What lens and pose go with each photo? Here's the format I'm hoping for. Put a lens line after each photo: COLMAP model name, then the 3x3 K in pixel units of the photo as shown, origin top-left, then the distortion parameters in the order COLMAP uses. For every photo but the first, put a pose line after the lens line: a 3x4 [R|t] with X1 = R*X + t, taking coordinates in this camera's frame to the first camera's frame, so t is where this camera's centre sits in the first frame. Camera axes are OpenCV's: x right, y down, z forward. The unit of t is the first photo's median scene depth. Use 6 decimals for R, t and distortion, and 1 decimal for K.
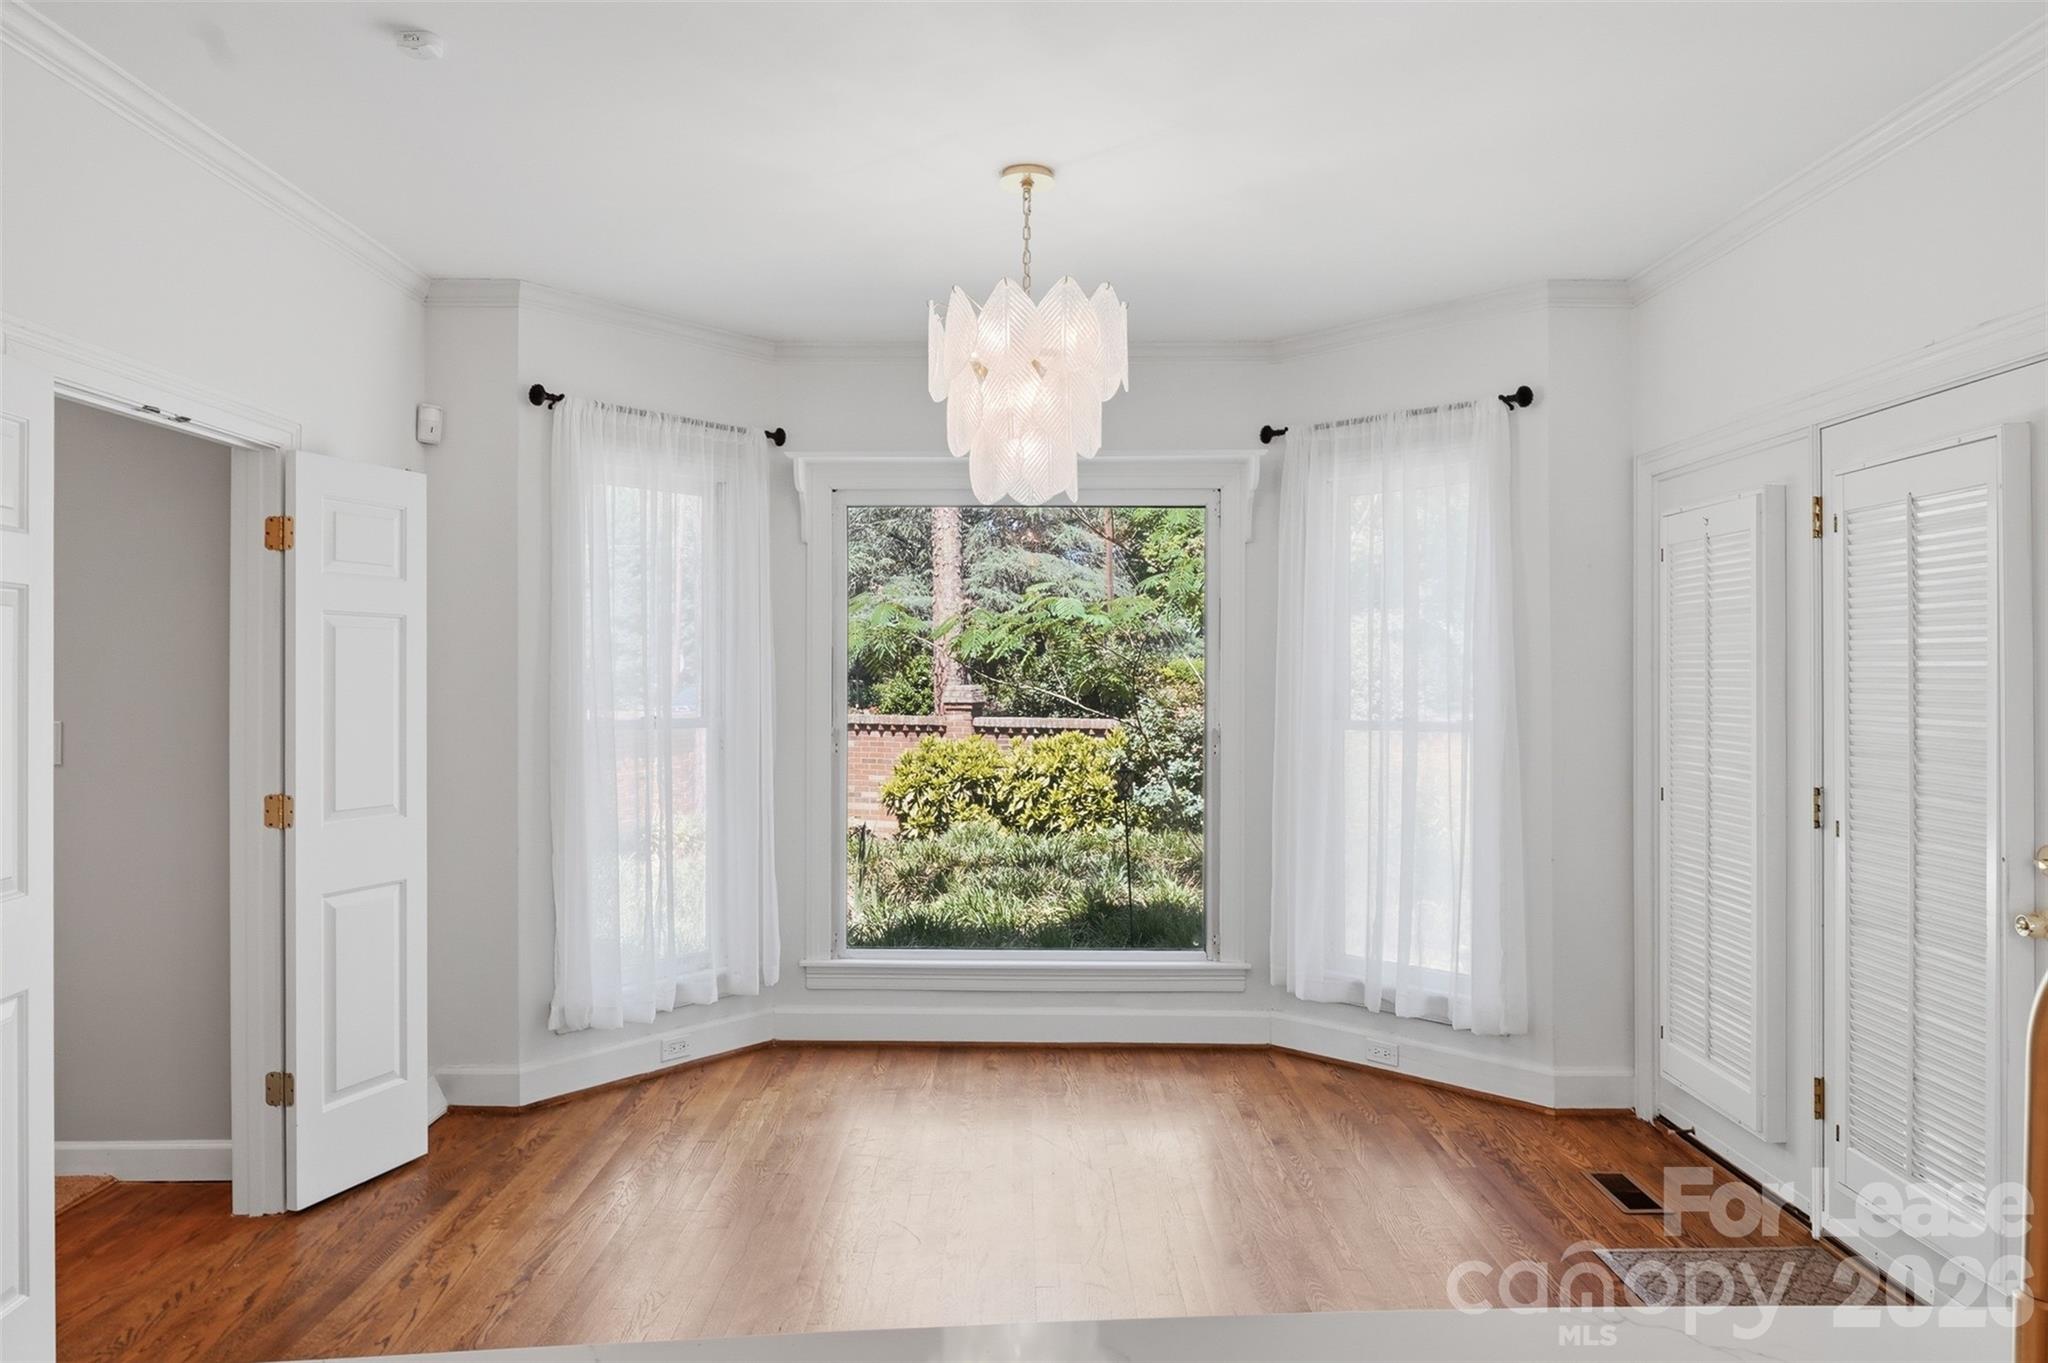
lens RADIAL K [[1306.4, 0, 1024.0], [0, 1306.4, 681.5], [0, 0, 1]] dist [0.005577, 0.001115]
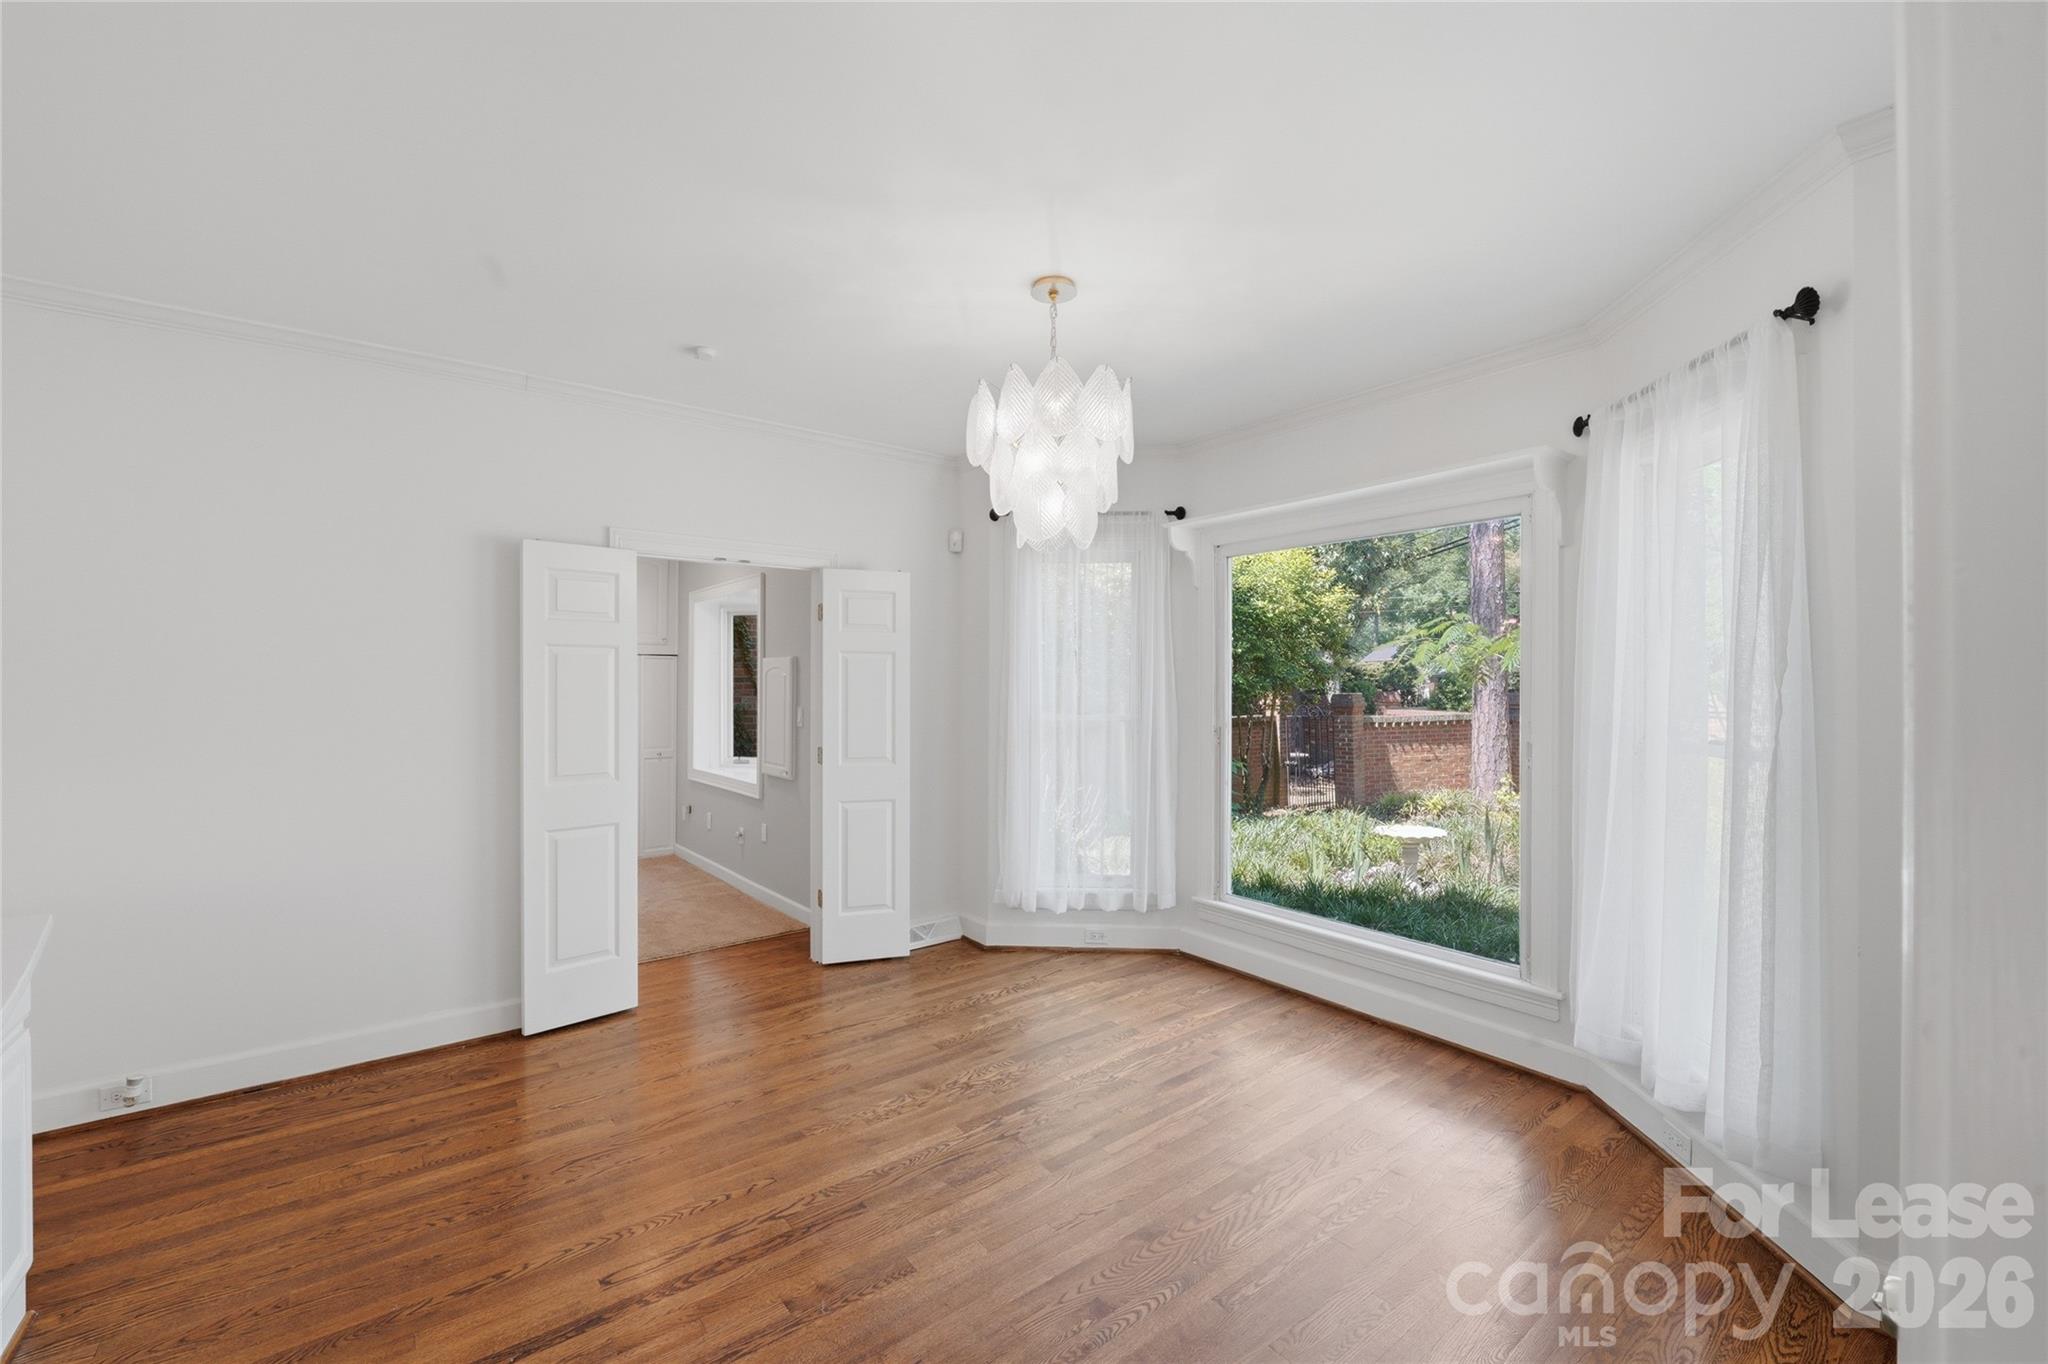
lens RADIAL K [[843.2, 0, 1018.2], [0, 843.2, 686.2], [0, 0, 1]] dist [-0.000100, -0.007025]
pose [[0.614713, 0.002606, -0.788746, 0.459517], [-0.006673, 0.999976, -0.001897, -0.002065], [0.788722, 0.006430, 0.614716, 0.357344]]
